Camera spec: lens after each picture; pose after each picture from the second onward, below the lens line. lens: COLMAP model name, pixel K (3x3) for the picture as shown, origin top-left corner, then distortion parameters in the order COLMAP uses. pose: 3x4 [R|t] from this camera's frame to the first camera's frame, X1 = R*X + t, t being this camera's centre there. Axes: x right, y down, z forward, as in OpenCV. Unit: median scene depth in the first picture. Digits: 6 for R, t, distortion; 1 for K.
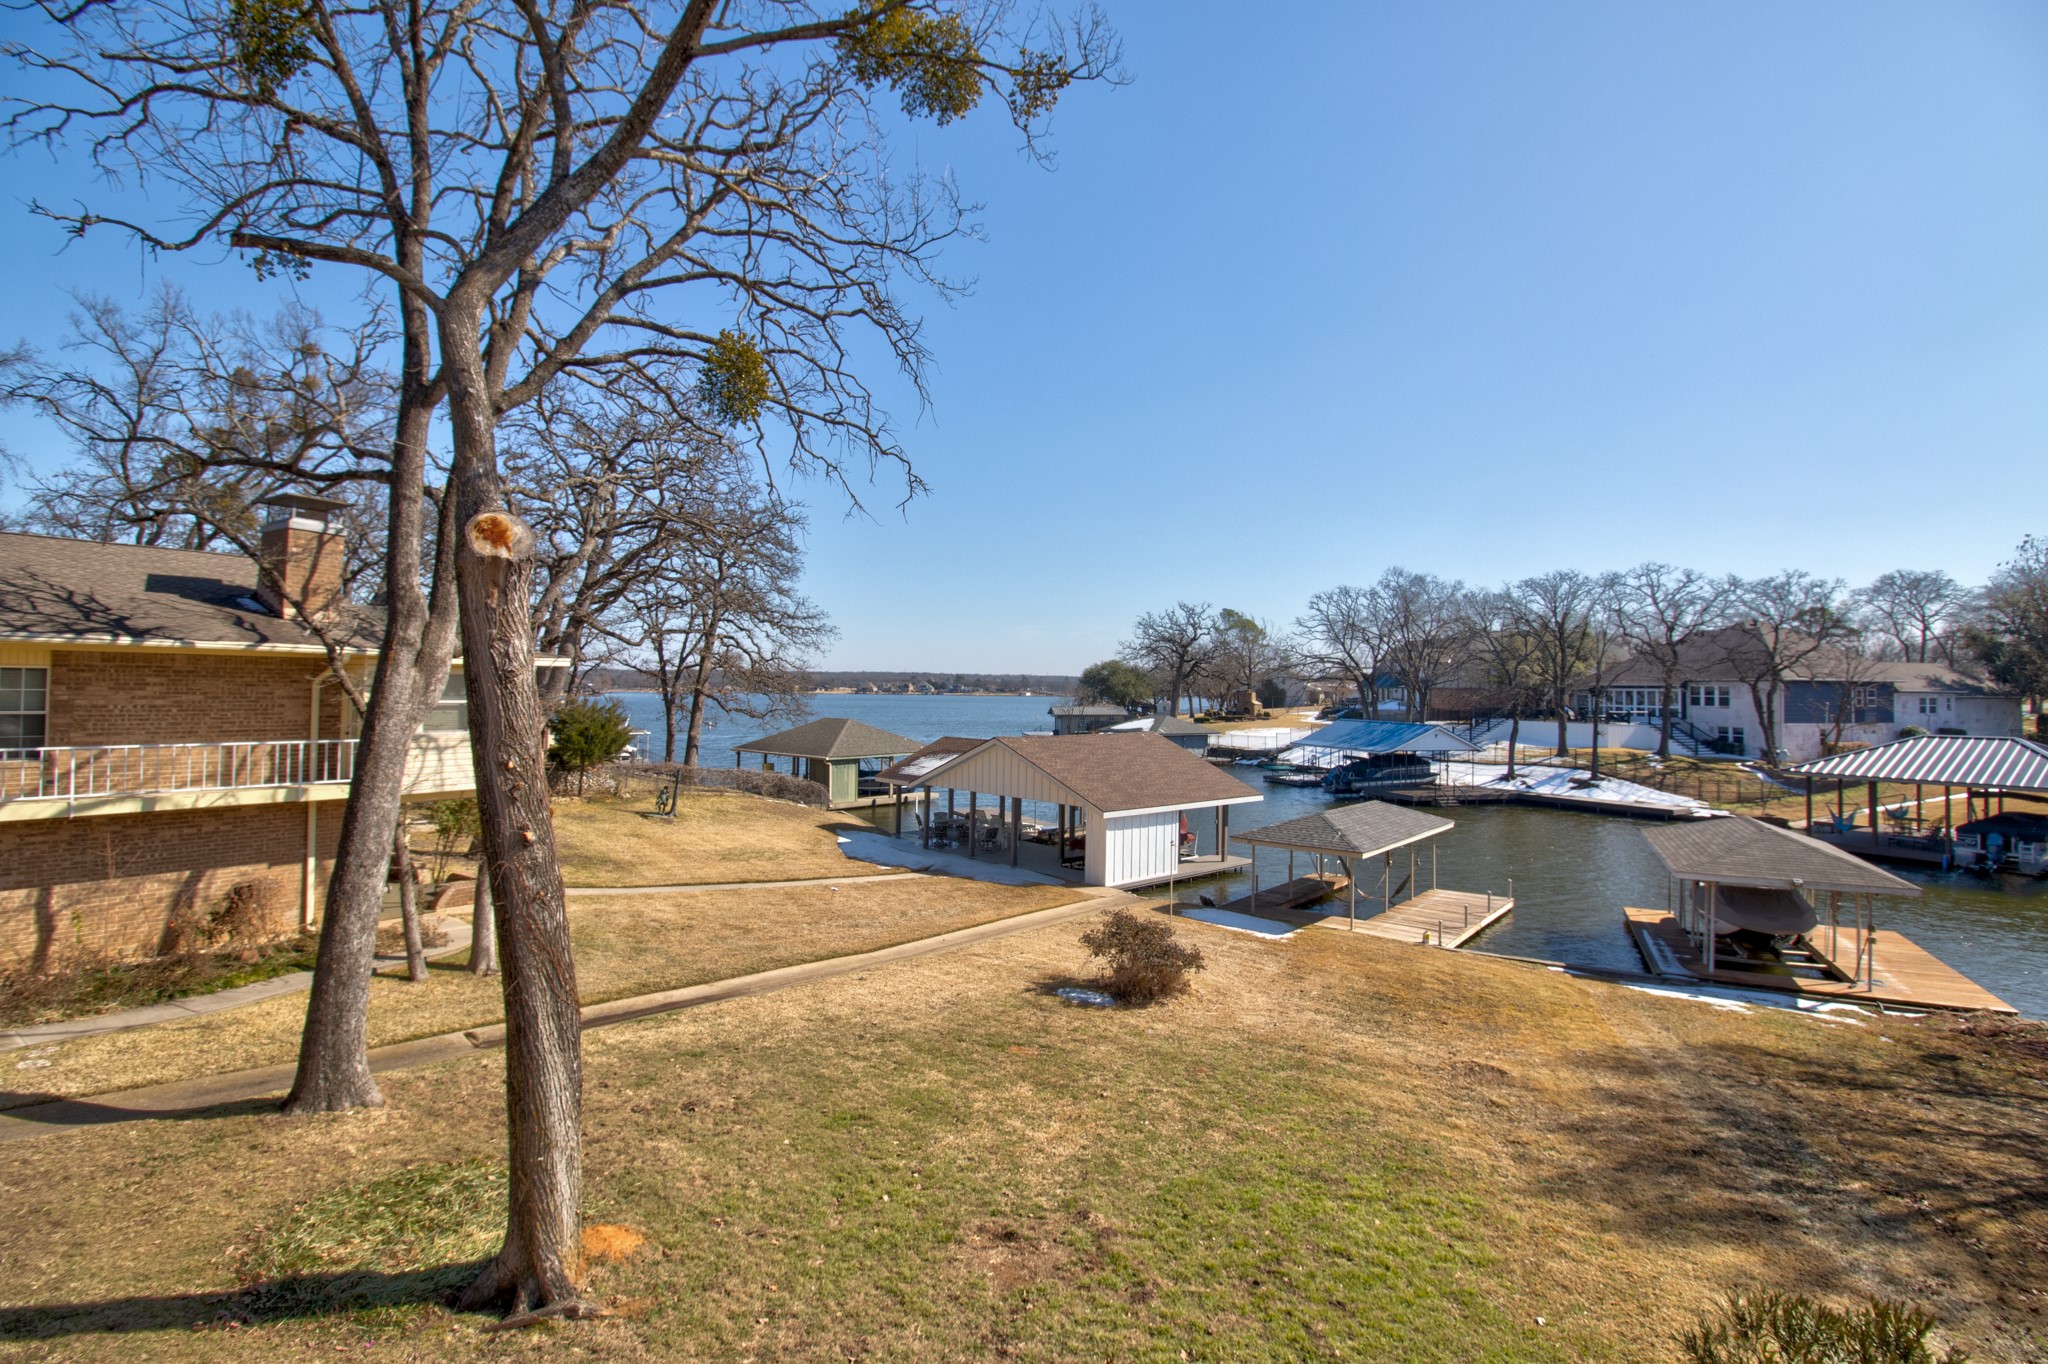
lens RADIAL K [[936.4, 0, 1037.0], [0, 936.4, 684.9], [0, 0, 1]] dist [-0.015829, -0.003271]
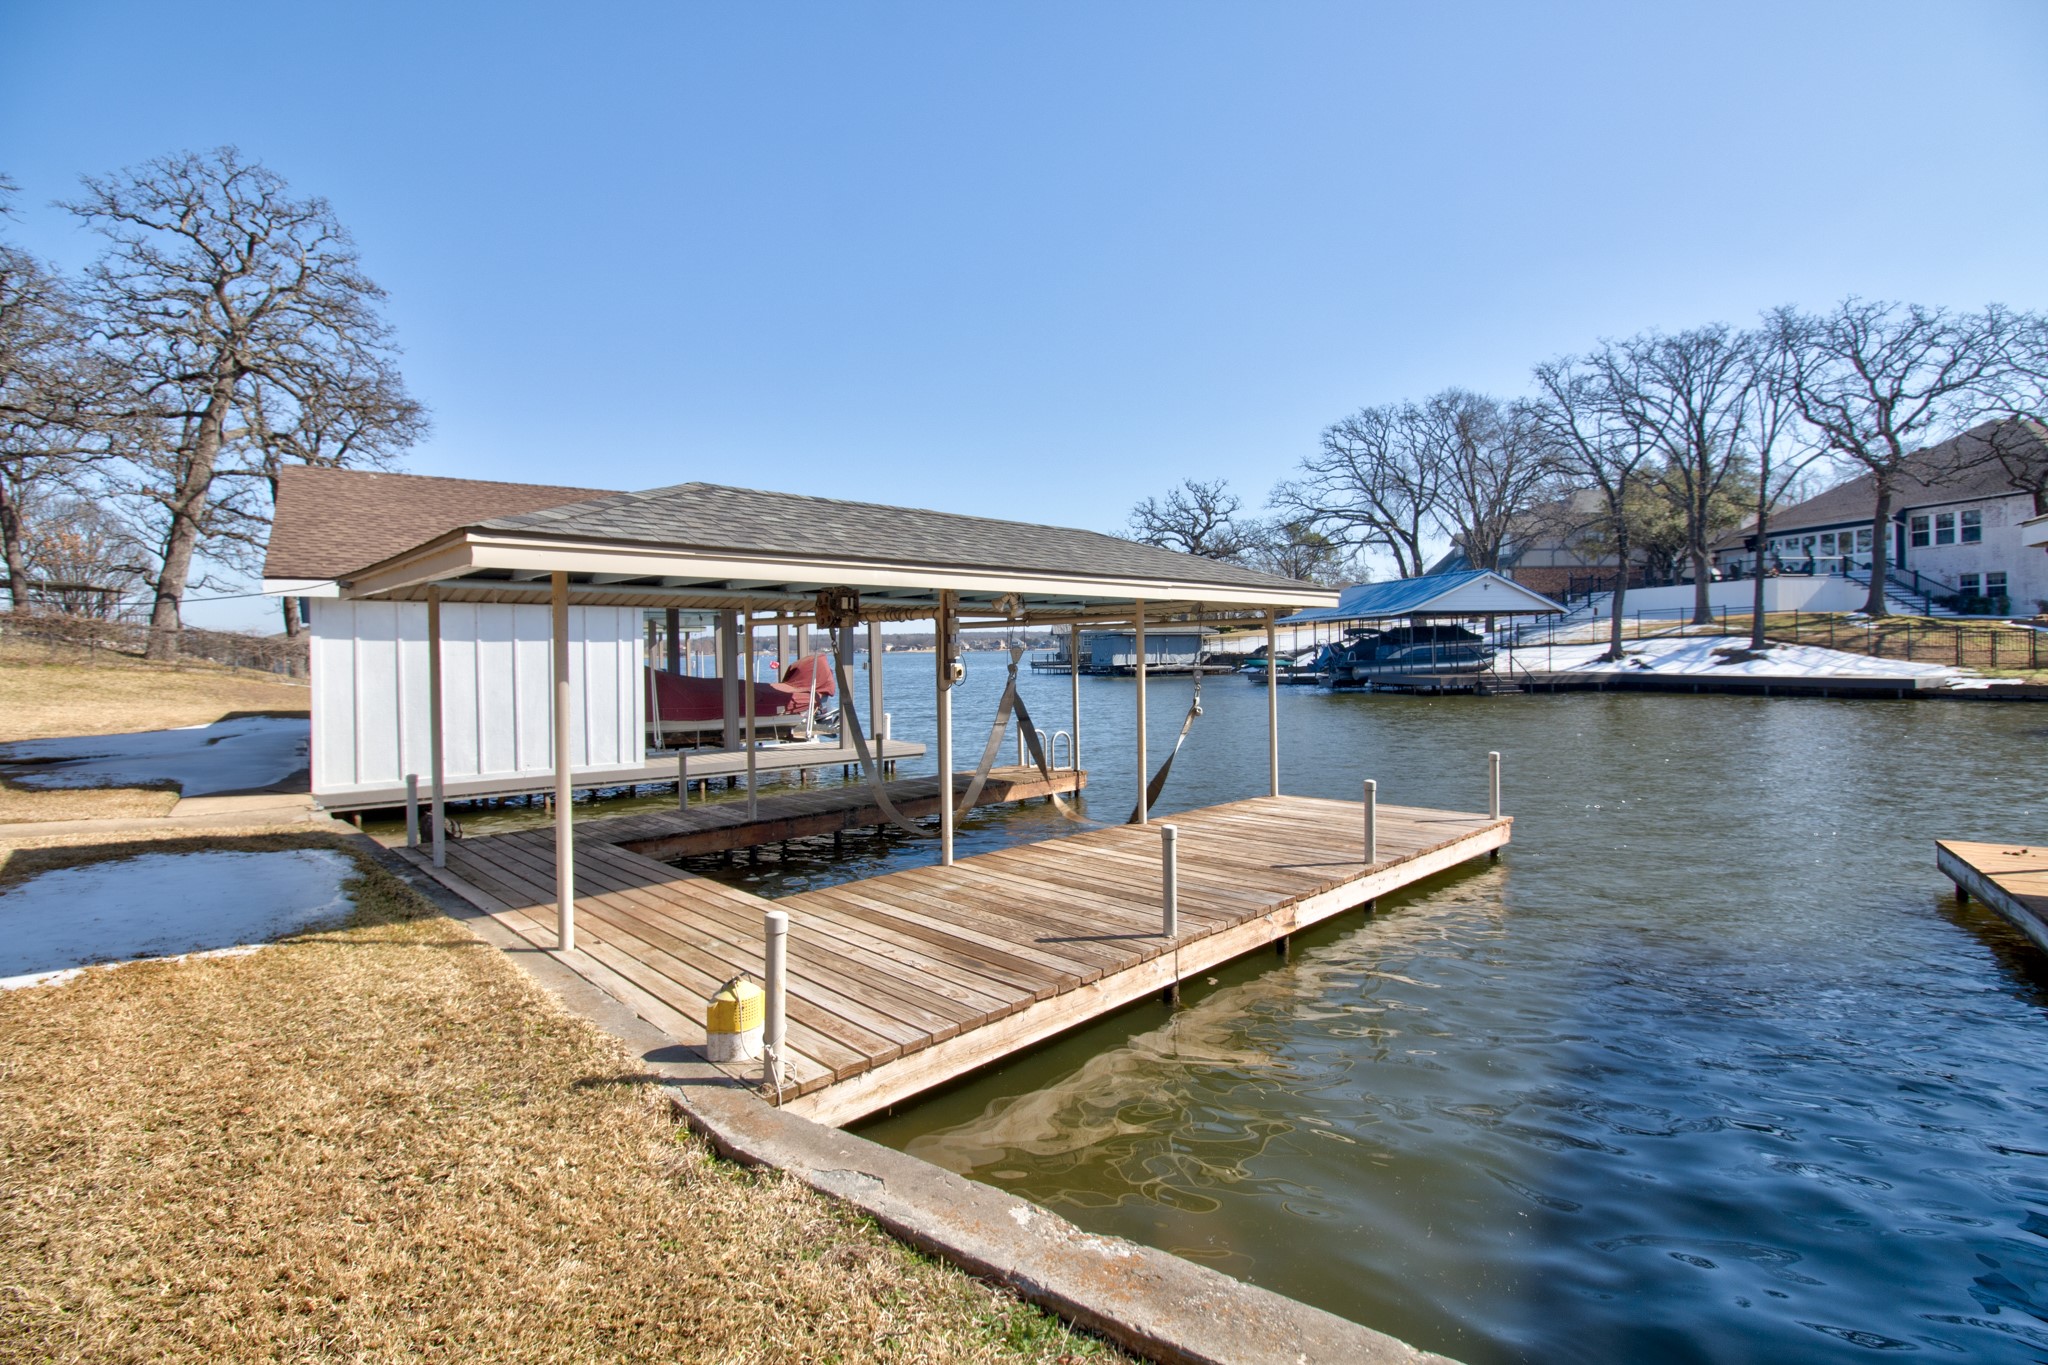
lens RADIAL K [[936.4, 0, 1035.8], [0, 936.4, 687.7], [0, 0, 1]] dist [-0.015829, -0.003271]
pose [[0.993116, -0.027816, -0.113781, 0.180127], [0.033043, 0.998471, 0.044313, 0.076614], [0.112375, -0.047768, 0.992517, 0.311629]]
